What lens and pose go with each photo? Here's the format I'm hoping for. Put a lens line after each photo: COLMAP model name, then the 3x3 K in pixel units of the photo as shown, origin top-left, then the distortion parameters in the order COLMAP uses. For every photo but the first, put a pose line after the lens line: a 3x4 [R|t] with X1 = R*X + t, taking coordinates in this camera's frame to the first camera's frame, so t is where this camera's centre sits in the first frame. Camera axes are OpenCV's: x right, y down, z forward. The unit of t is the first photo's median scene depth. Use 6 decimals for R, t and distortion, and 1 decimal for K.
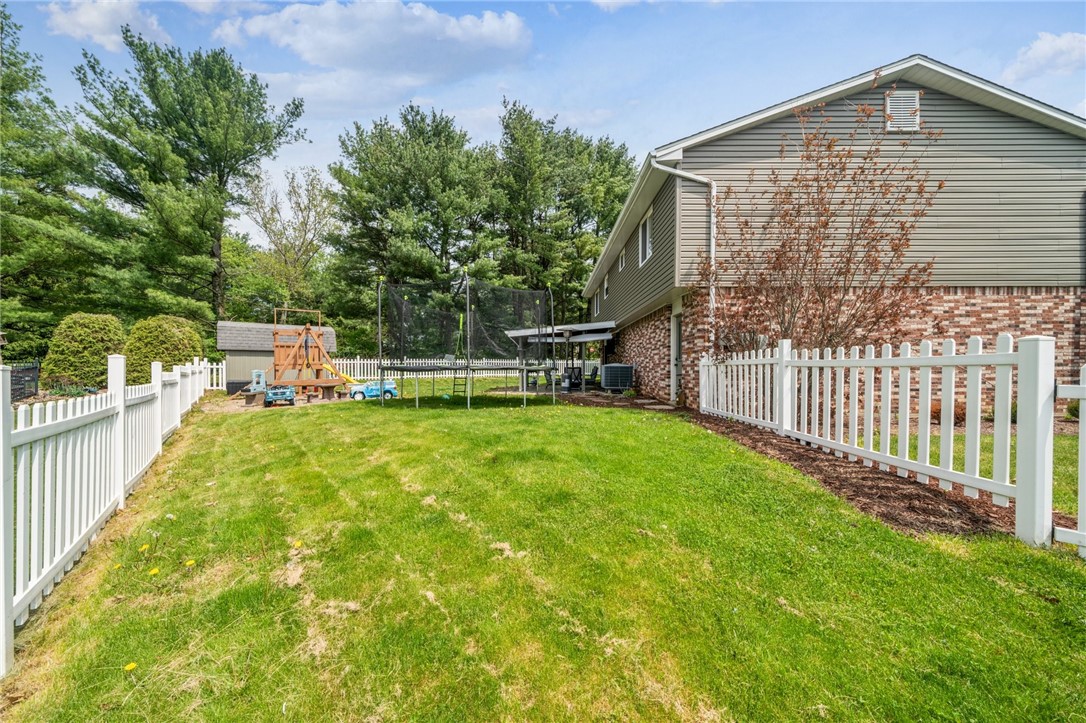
lens RADIAL K [[368.9, 0, 543.0], [0, 368.9, 361.5], [0, 0, 1]] dist [-0.000284, -0.000036]
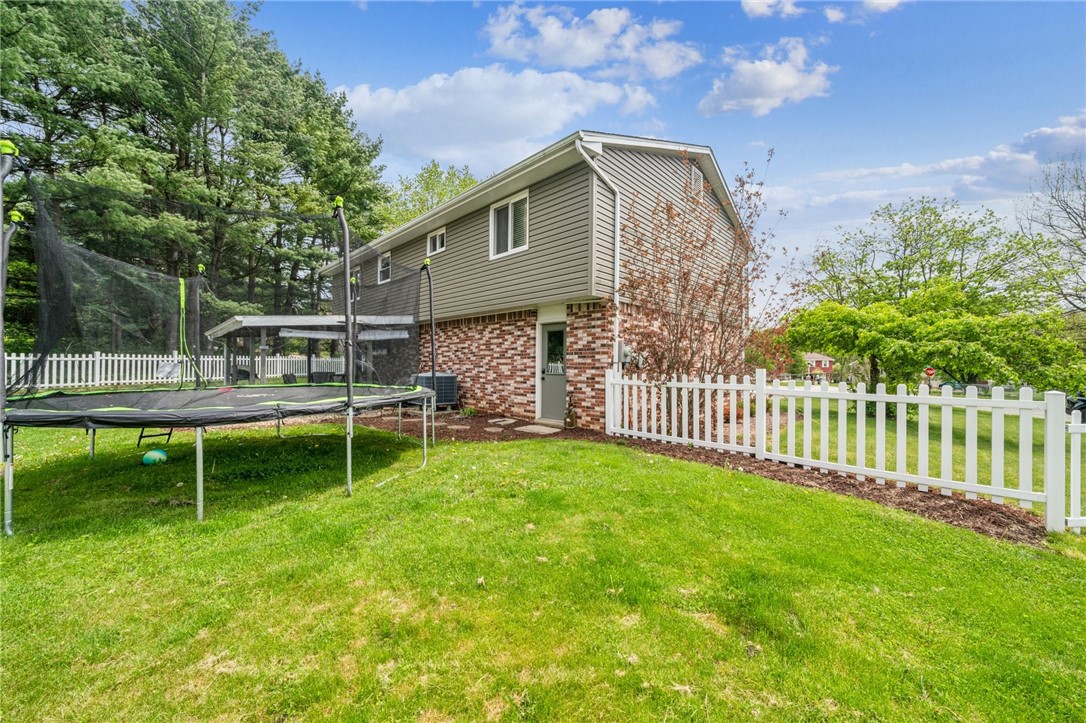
lens RADIAL K [[365.6, 0, 546.2], [0, 365.6, 344.7], [0, 0, 1]] dist [0.001195, 0.000047]
pose [[0.649160, -0.005541, 0.760632, -0.351274], [0.003885, 0.999985, 0.003969, -0.086425], [-0.760642, 0.000378, 0.649171, 0.484636]]
